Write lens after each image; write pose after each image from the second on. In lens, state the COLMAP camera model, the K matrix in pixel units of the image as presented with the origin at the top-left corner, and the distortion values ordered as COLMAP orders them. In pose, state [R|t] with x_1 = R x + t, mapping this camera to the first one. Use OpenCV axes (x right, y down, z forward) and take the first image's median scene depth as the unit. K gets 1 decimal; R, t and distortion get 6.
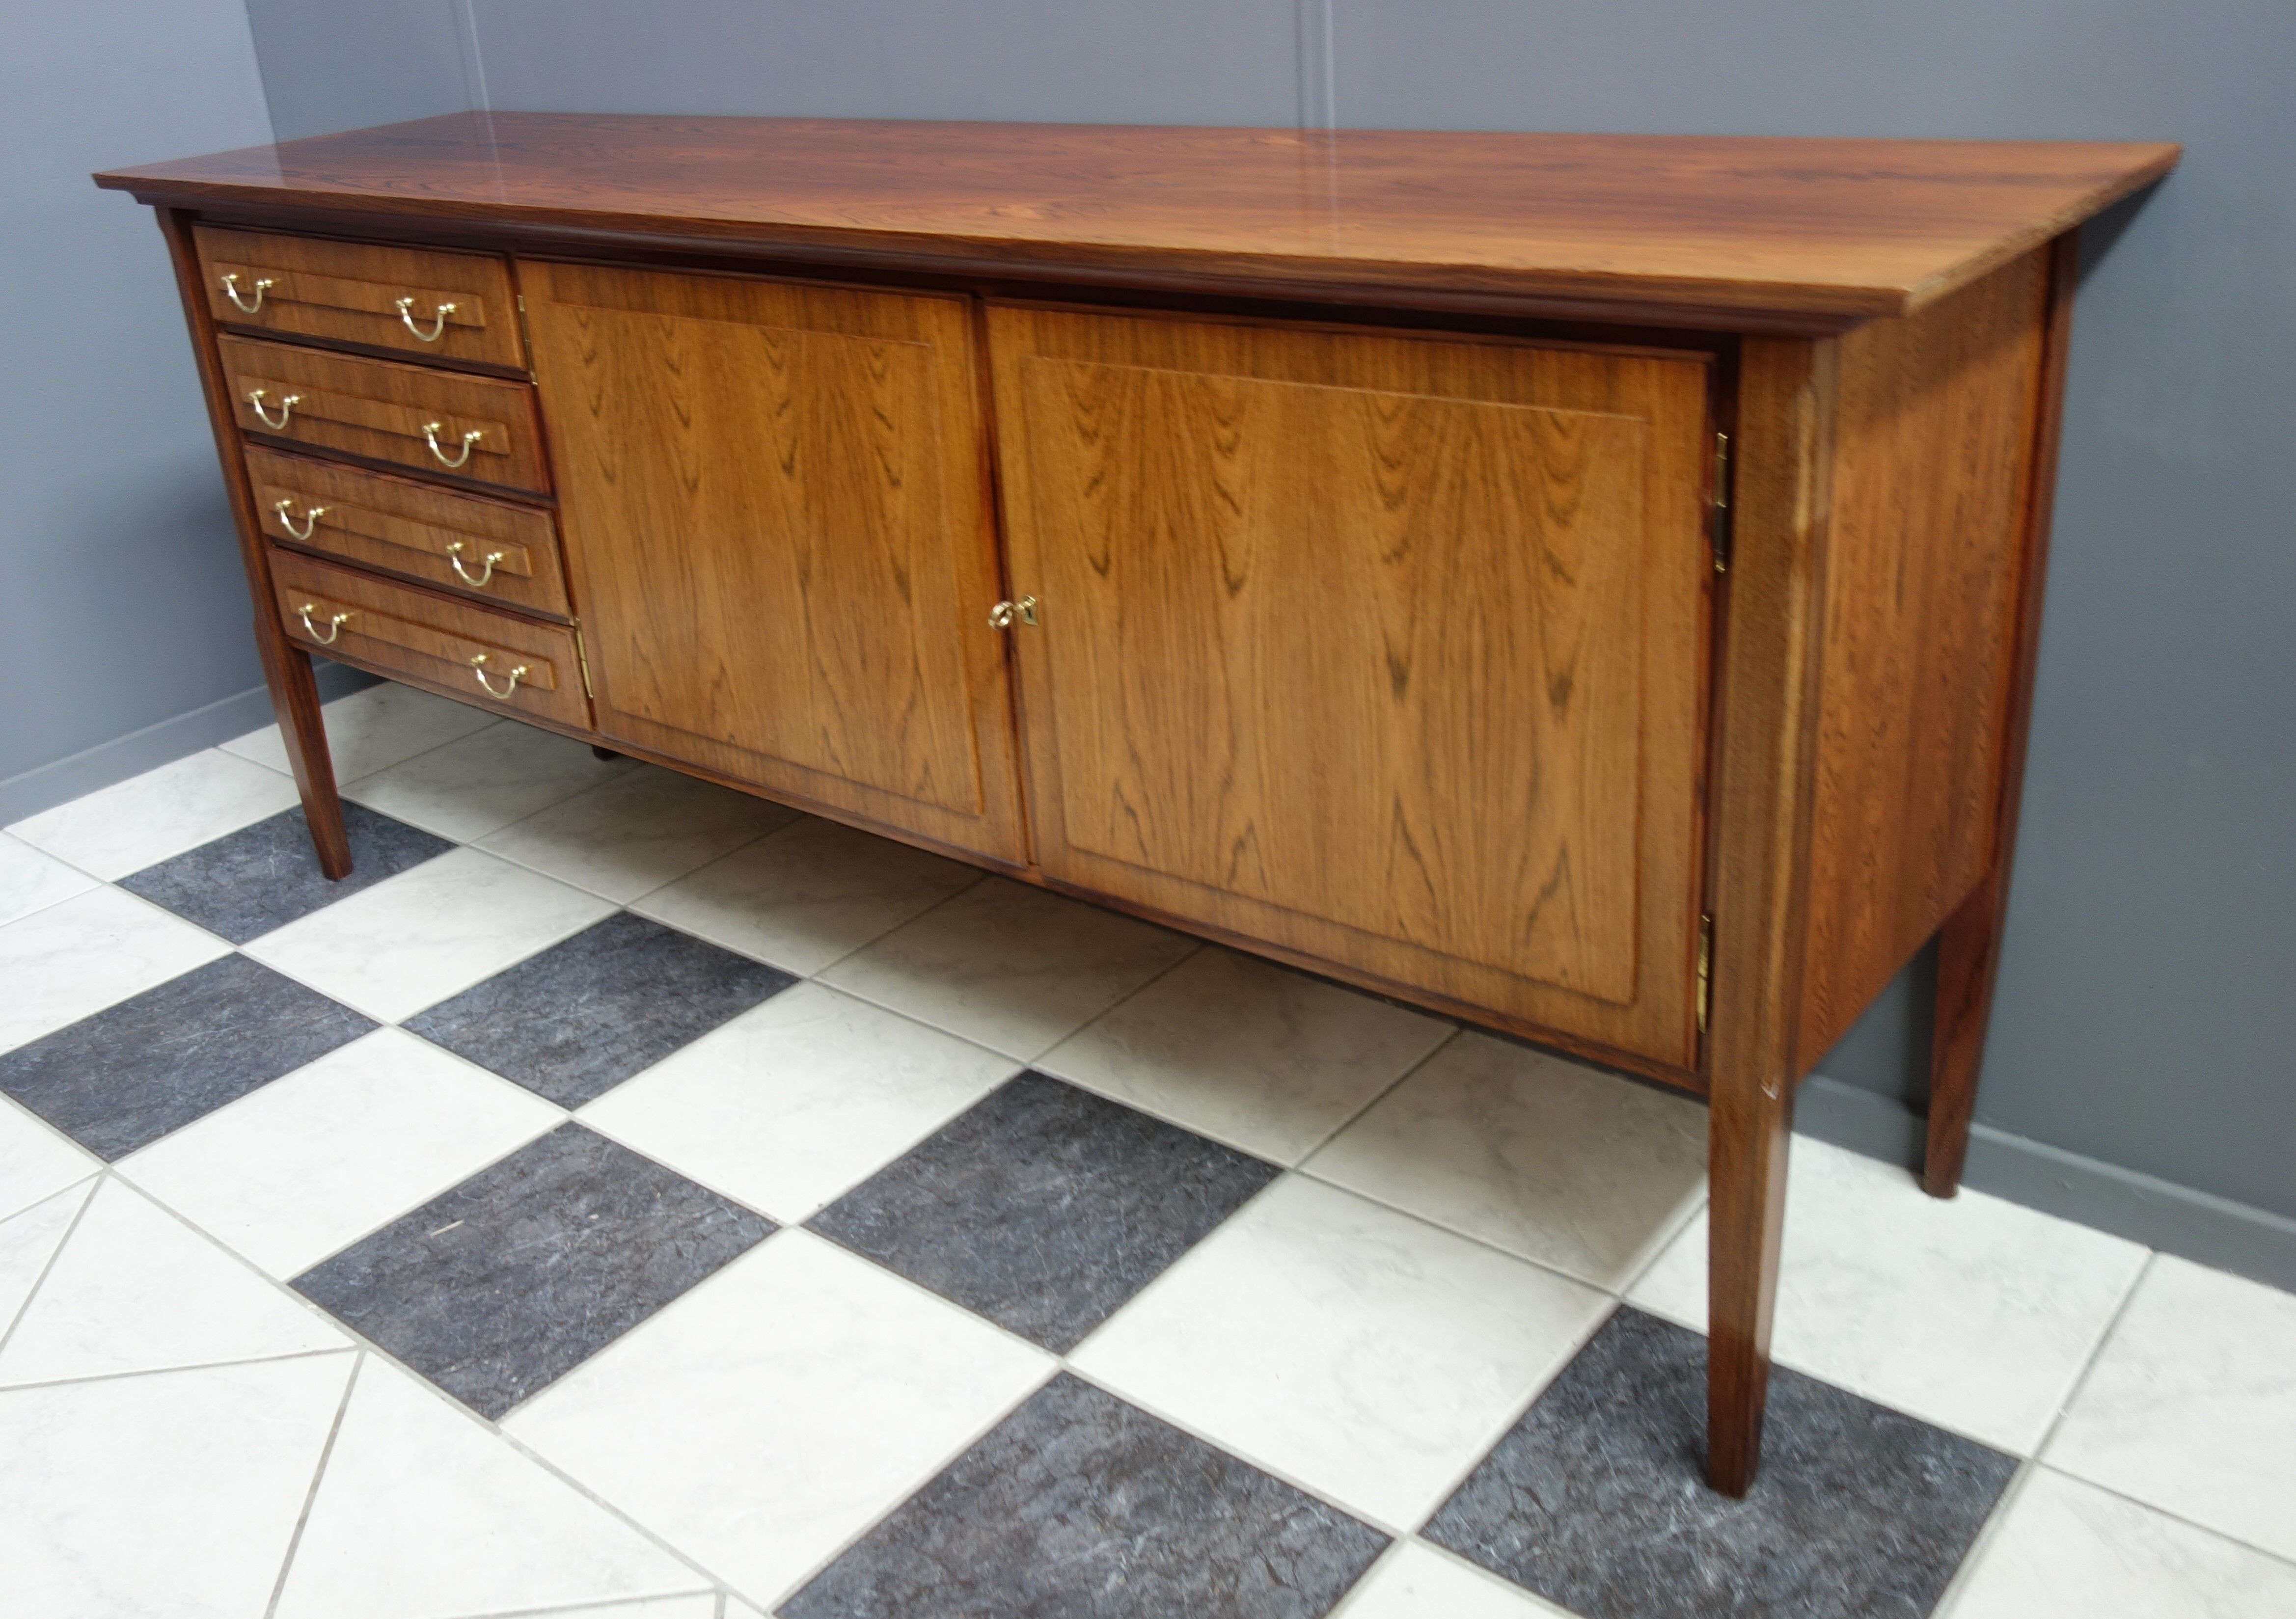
lens RADIAL K [[2105.8, 0, 1066.5], [0, 2105.8, 735.2], [0, 0, 1]] dist [0.004658, 0.000000]
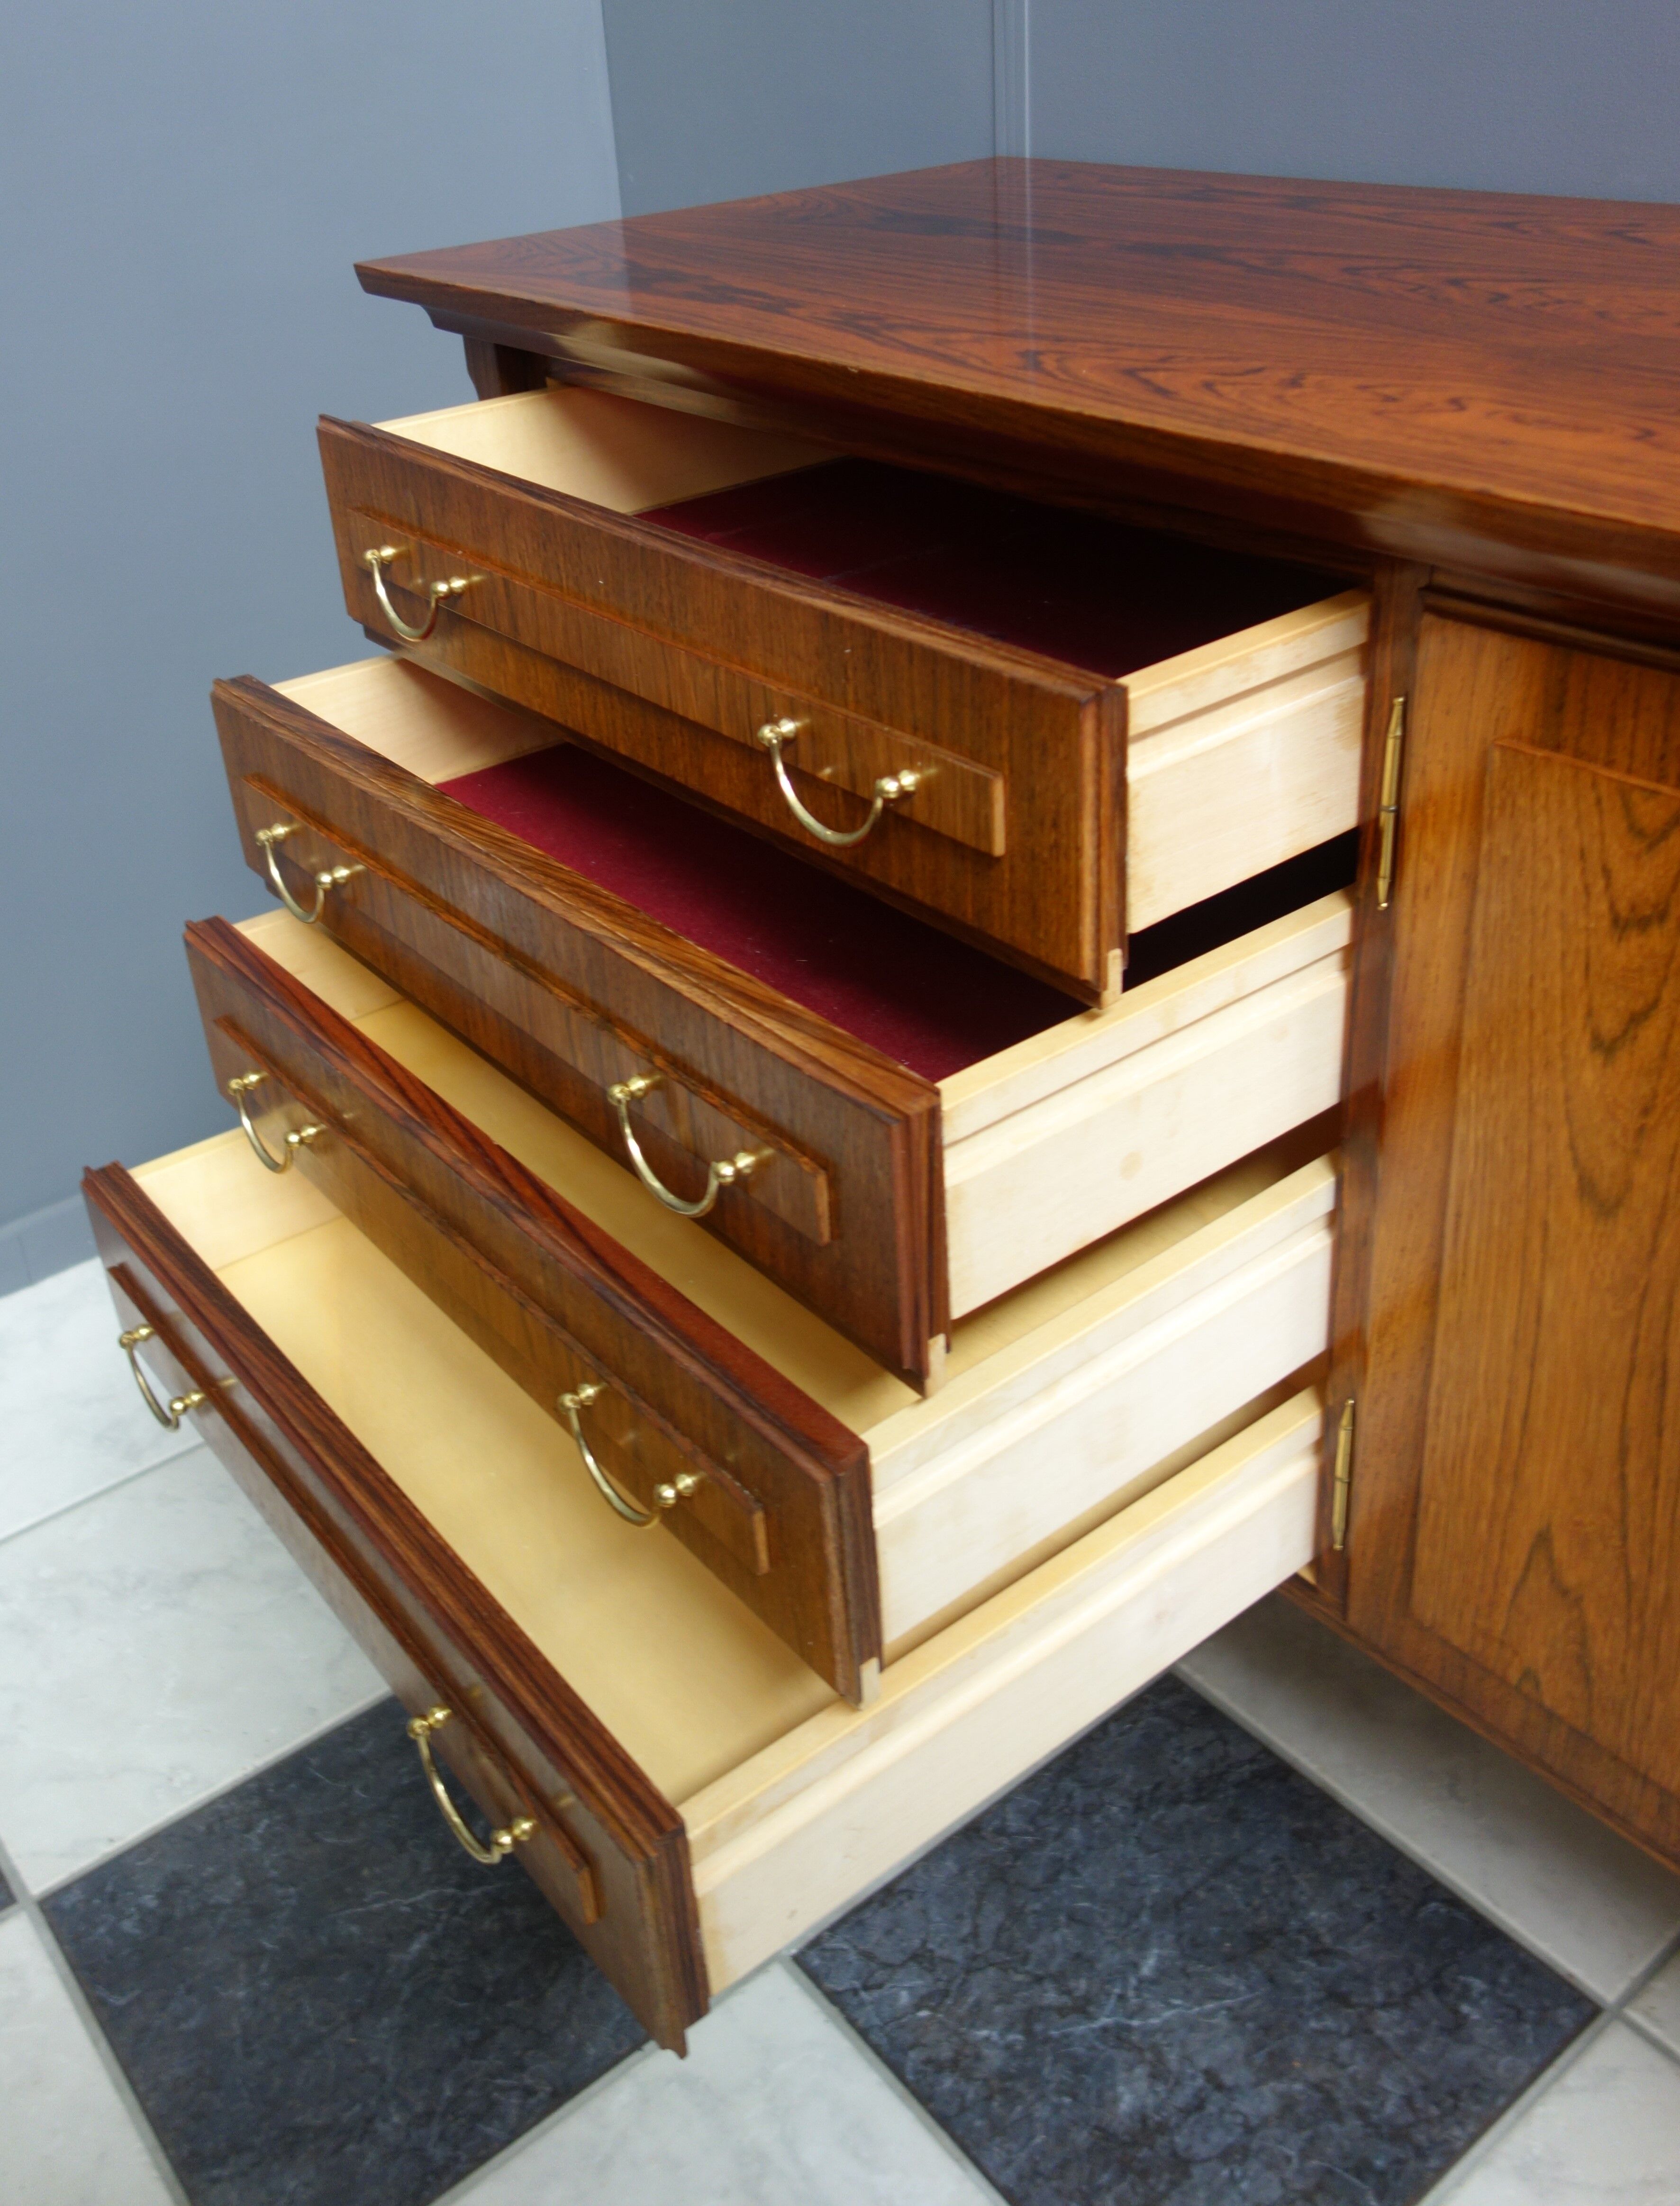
lens RADIAL K [[2038.7, 0, 815.1], [0, 2038.7, 912.4], [0, 0, 1]] dist [0.003863, 0.000000]
pose [[0.980198, 0.103800, -0.168635, -0.324473], [-0.089943, 0.992065, 0.087847, -0.210487], [0.176415, -0.070940, 0.981756, 0.668898]]
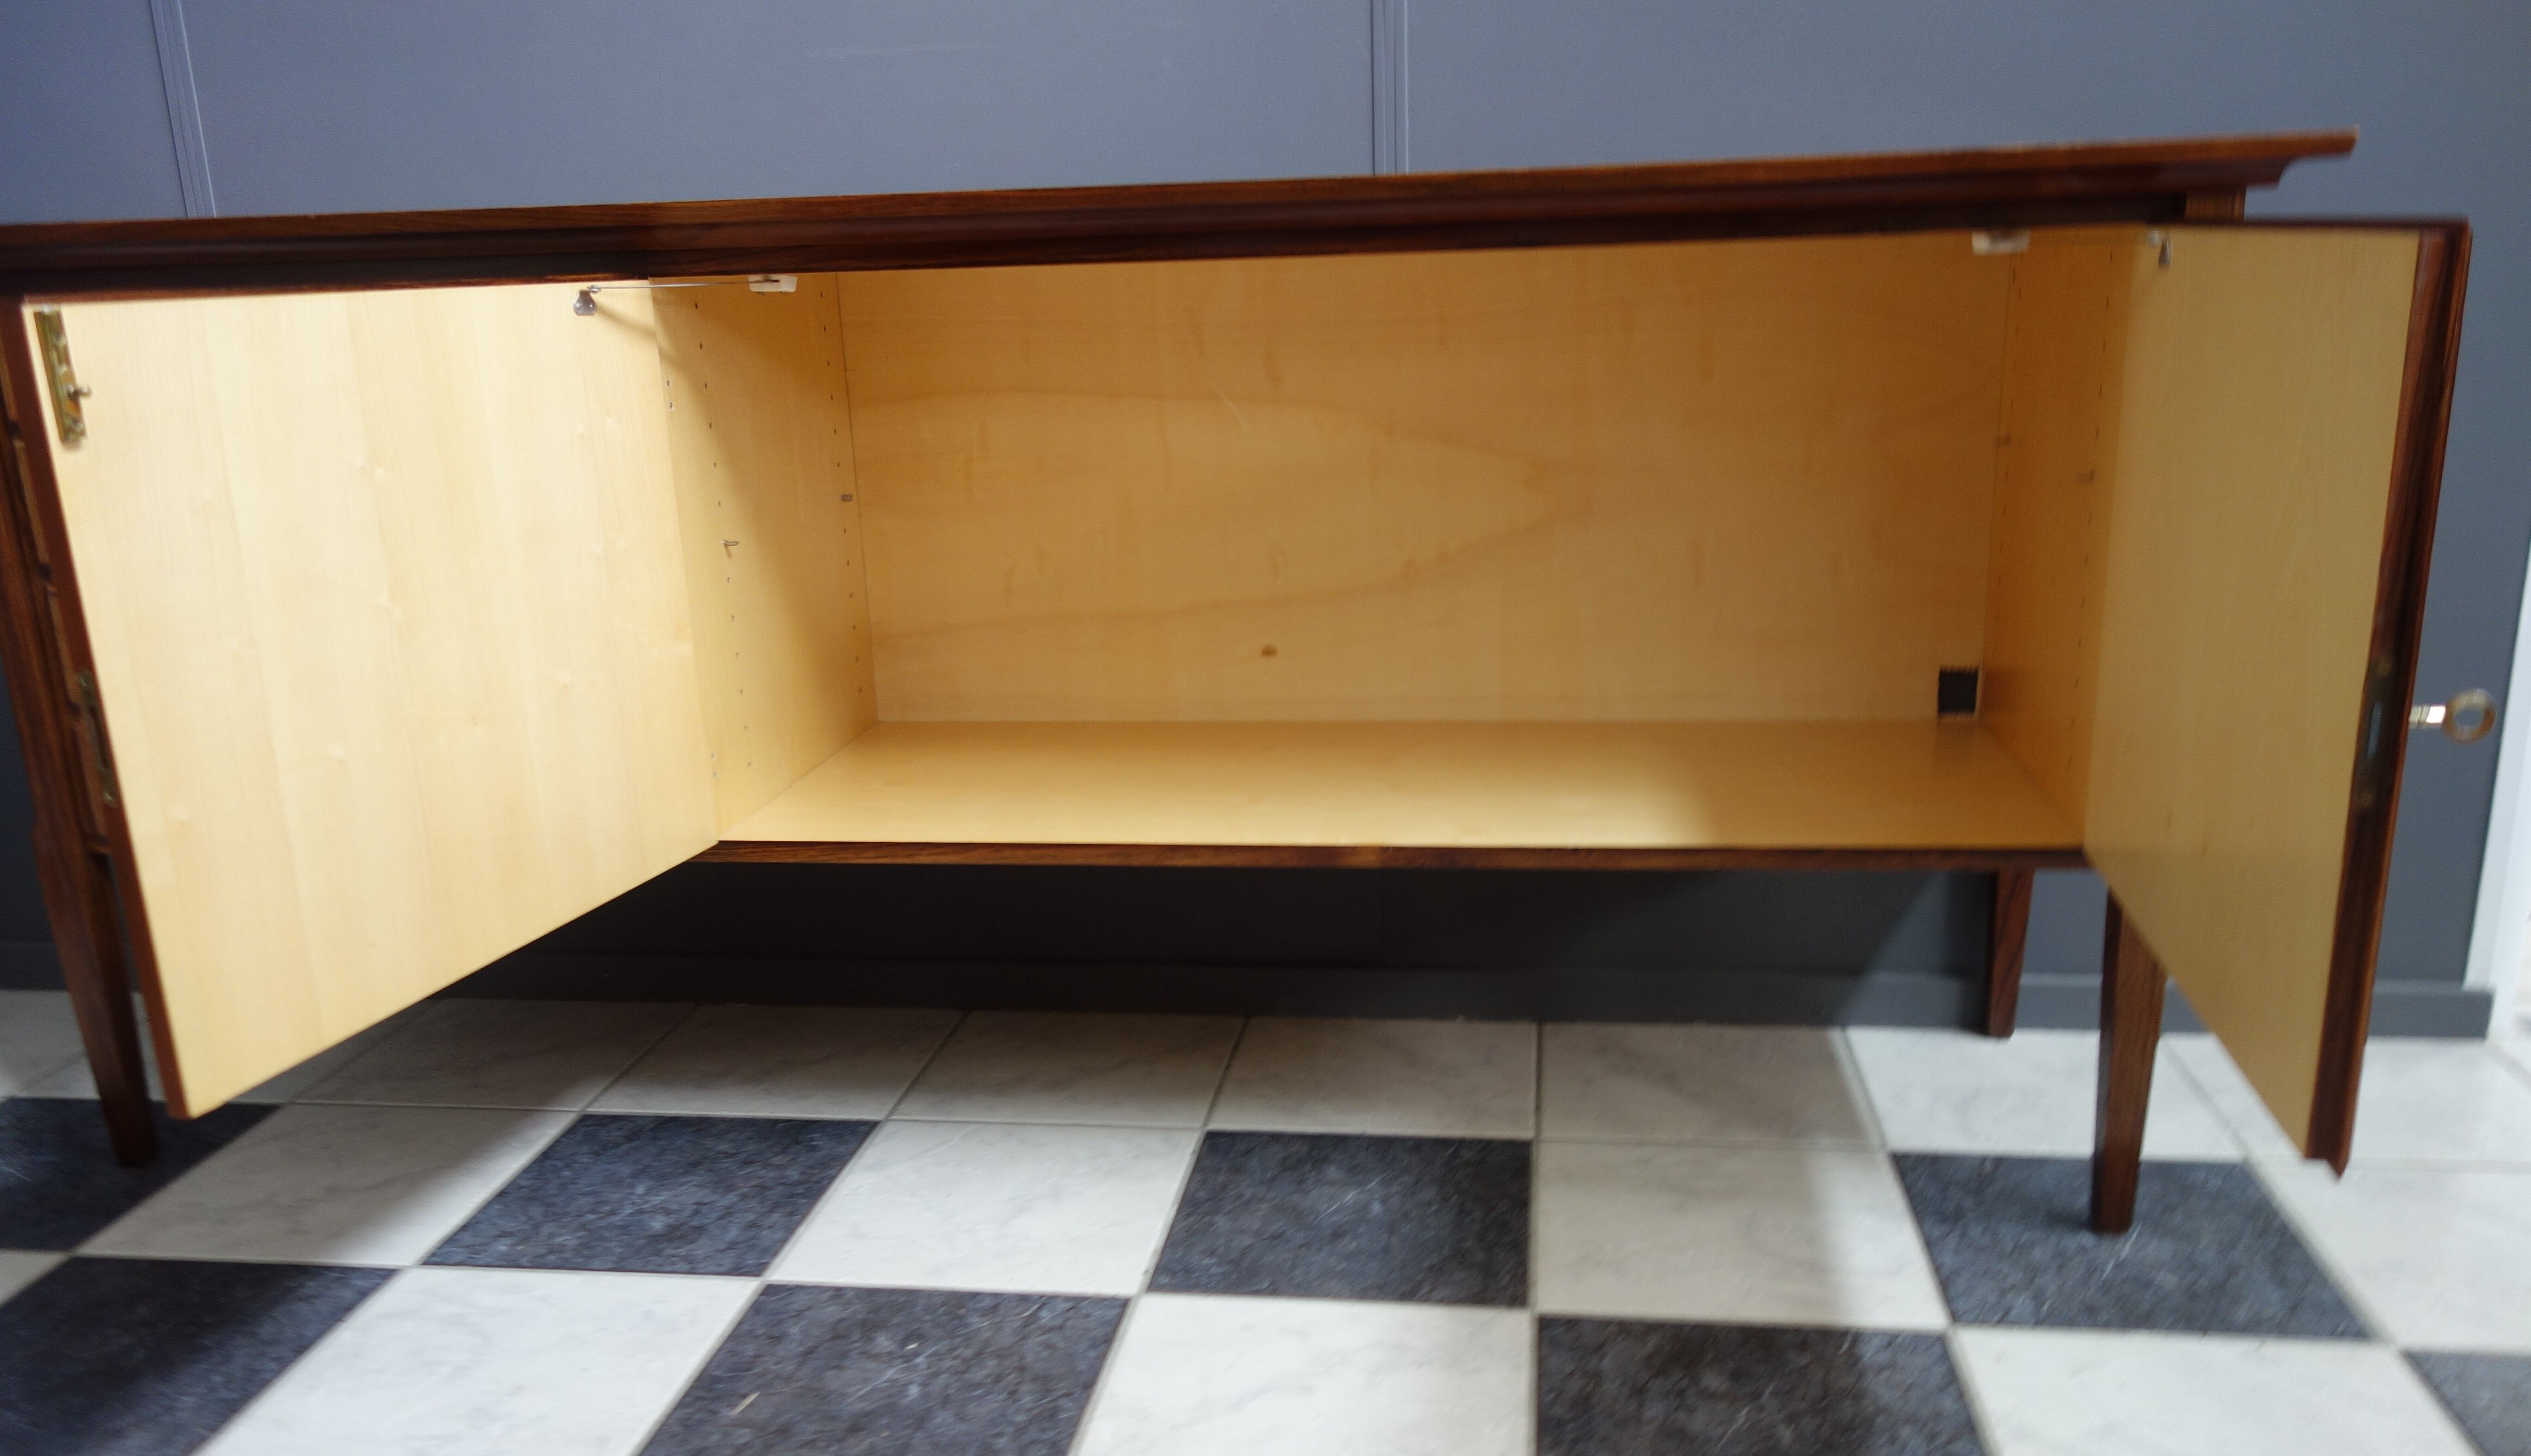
lens RADIAL K [[1992.2, 0, 1269.4], [0, 1992.2, 848.5], [0, 0, 1]] dist [0.004275, 0.003652]
pose [[0.841158, -0.106893, 0.530120, -0.550612], [0.177776, 0.980446, -0.084387, 0.132902], [-0.510734, 0.165225, 0.843713, 0.219333]]
